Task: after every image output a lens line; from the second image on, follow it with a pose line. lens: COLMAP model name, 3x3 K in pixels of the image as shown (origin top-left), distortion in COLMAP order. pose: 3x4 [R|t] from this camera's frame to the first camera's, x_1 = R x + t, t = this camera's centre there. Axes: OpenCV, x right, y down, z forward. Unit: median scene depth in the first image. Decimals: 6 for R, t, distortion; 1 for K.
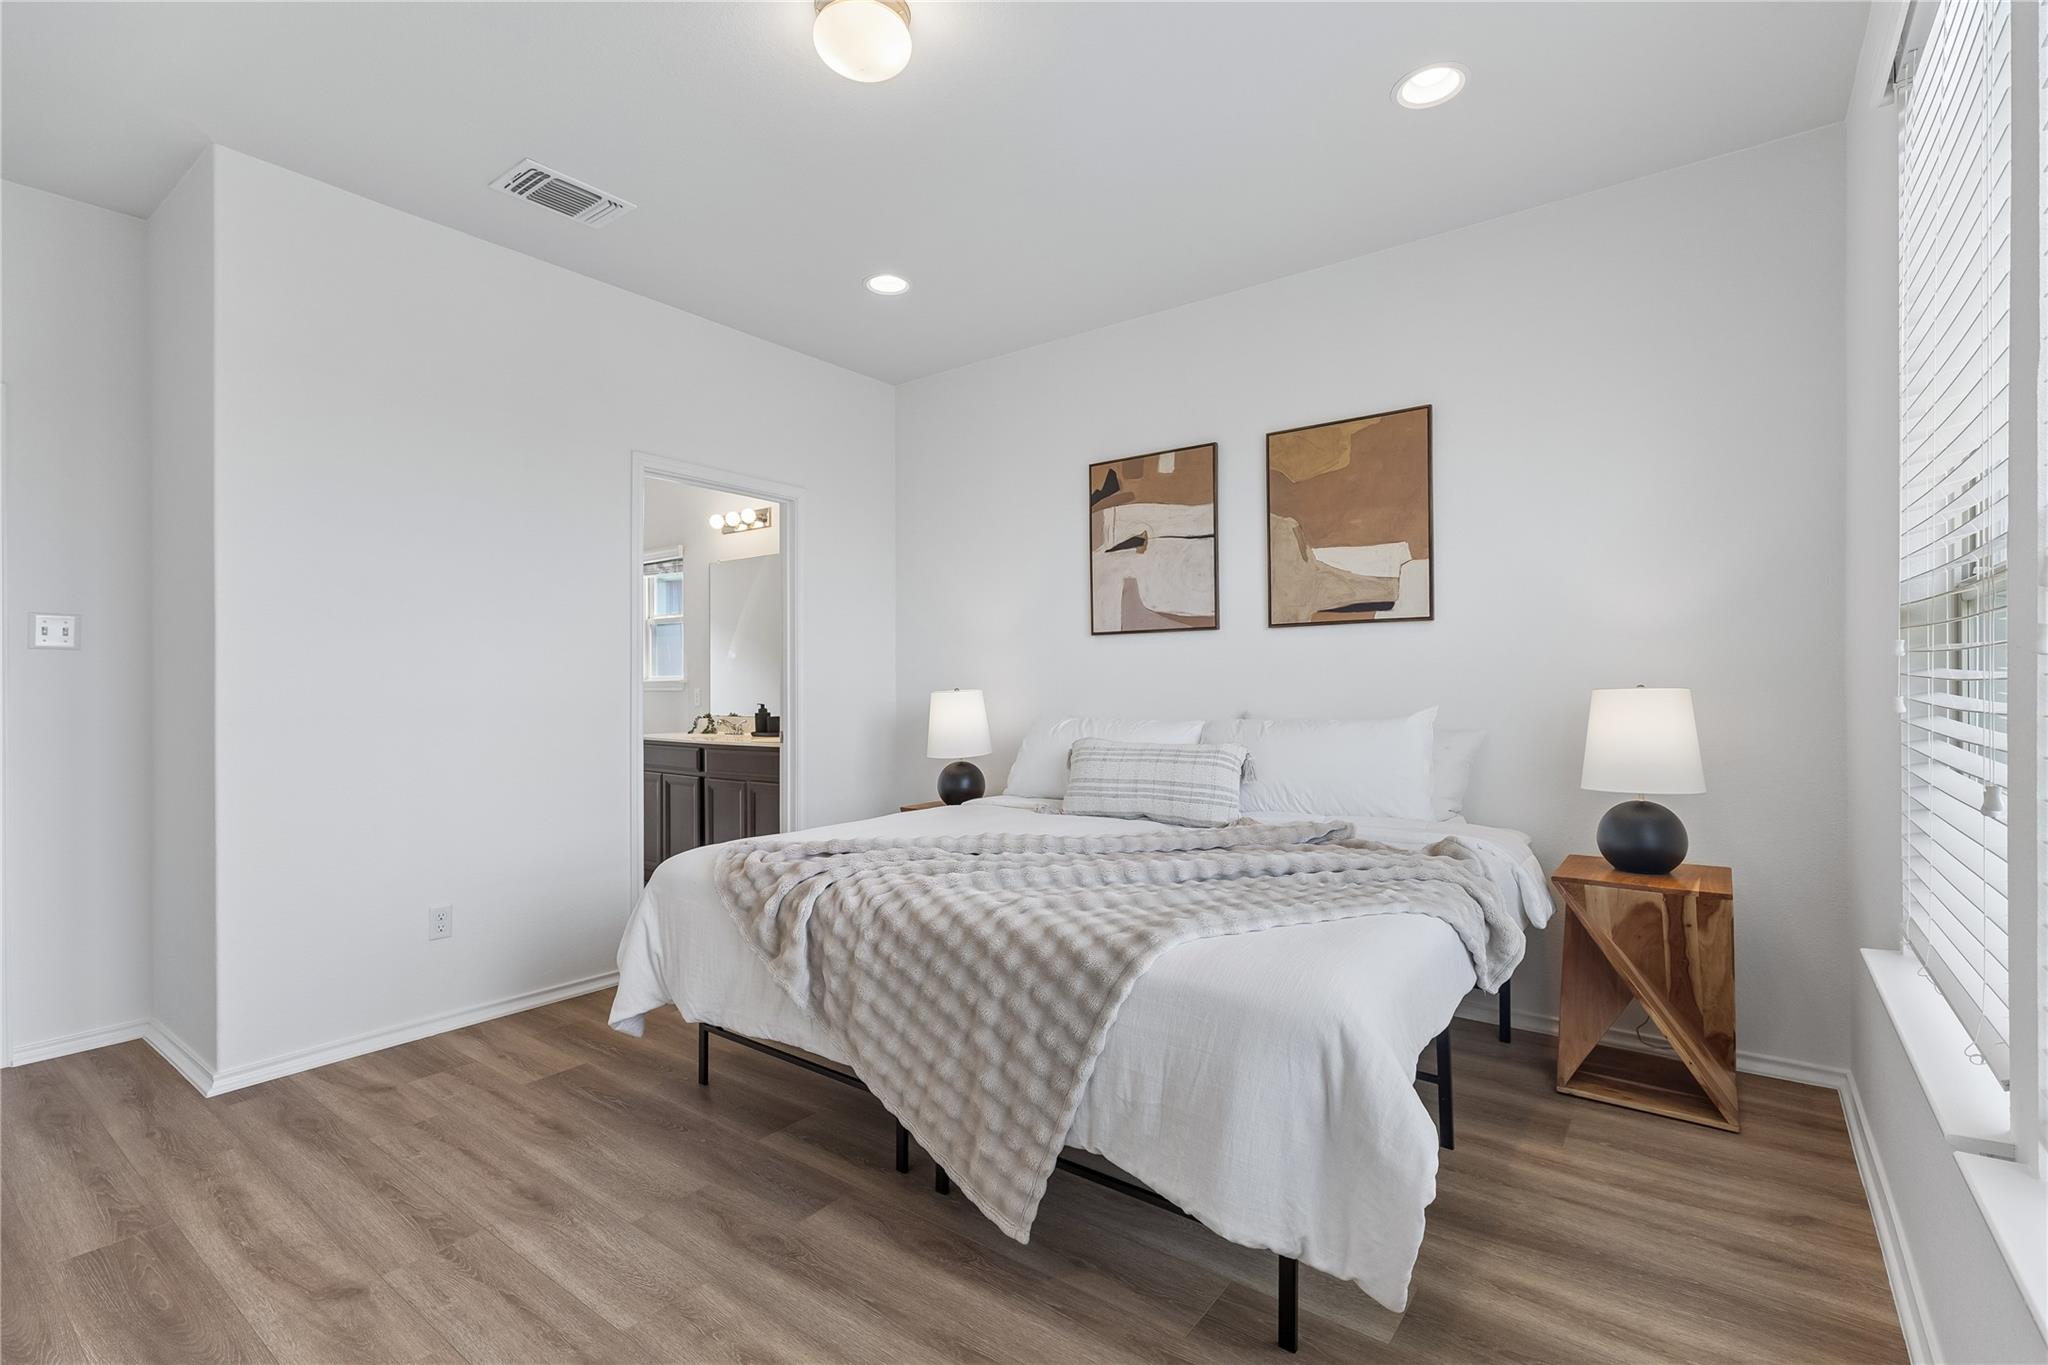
lens RADIAL K [[935.0, 0, 1031.5], [0, 935.0, 685.7], [0, 0, 1]] dist [0.002894, 0.000618]
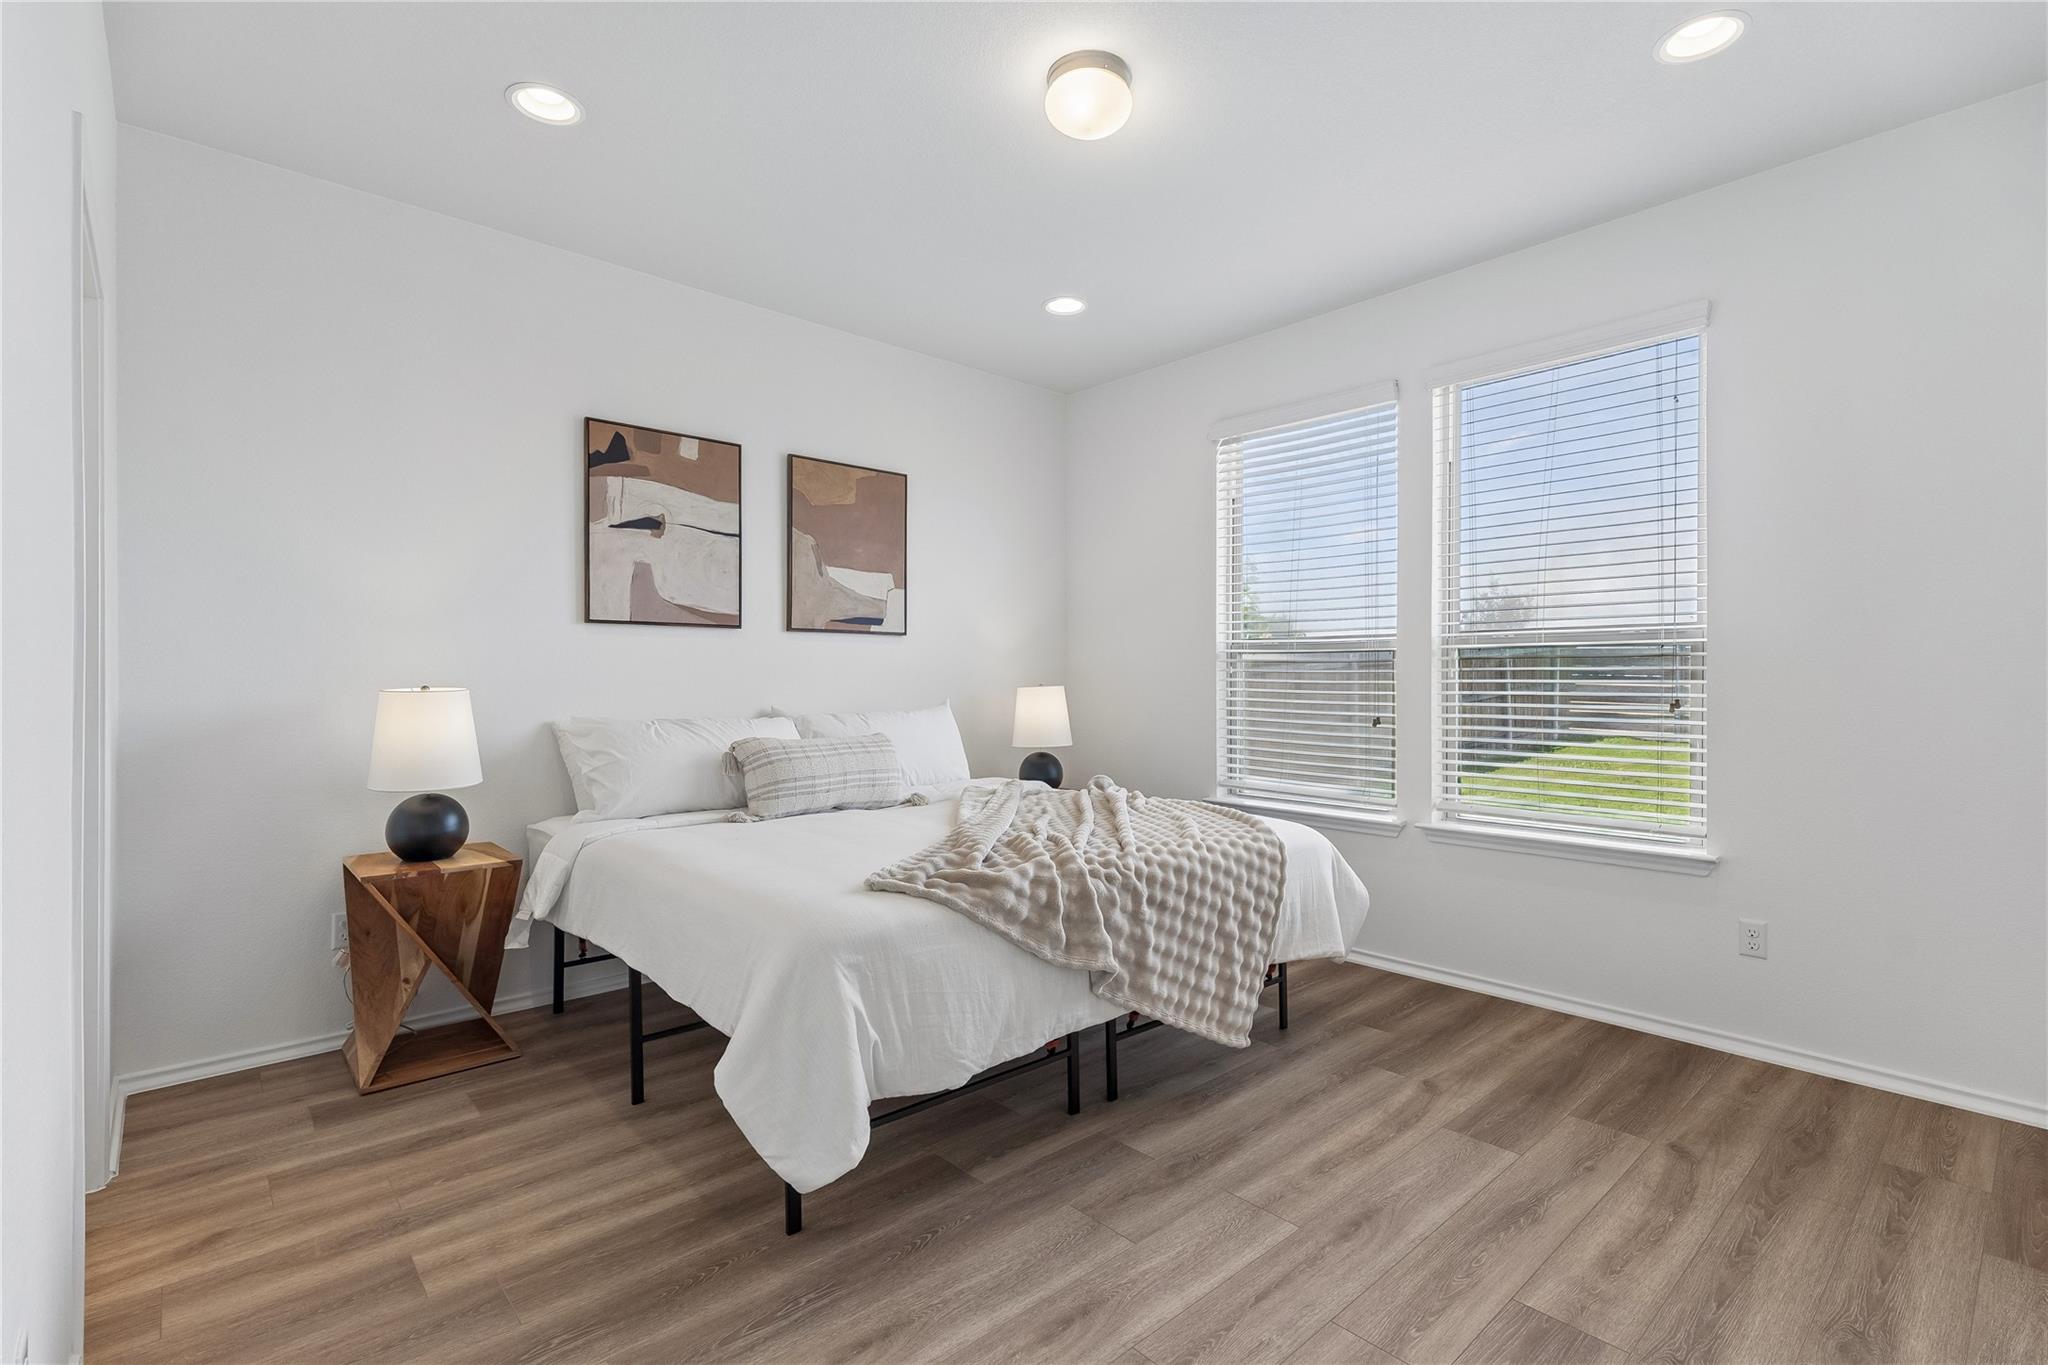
lens RADIAL K [[935.0, 0, 1031.5], [0, 935.0, 685.7], [0, 0, 1]] dist [0.002894, 0.000618]
pose [[0.191441, 0.001717, 0.981503, -0.822341], [-0.003772, 0.999992, -0.001013, 0.002383], [-0.981497, -0.003508, 0.191446, 0.546521]]
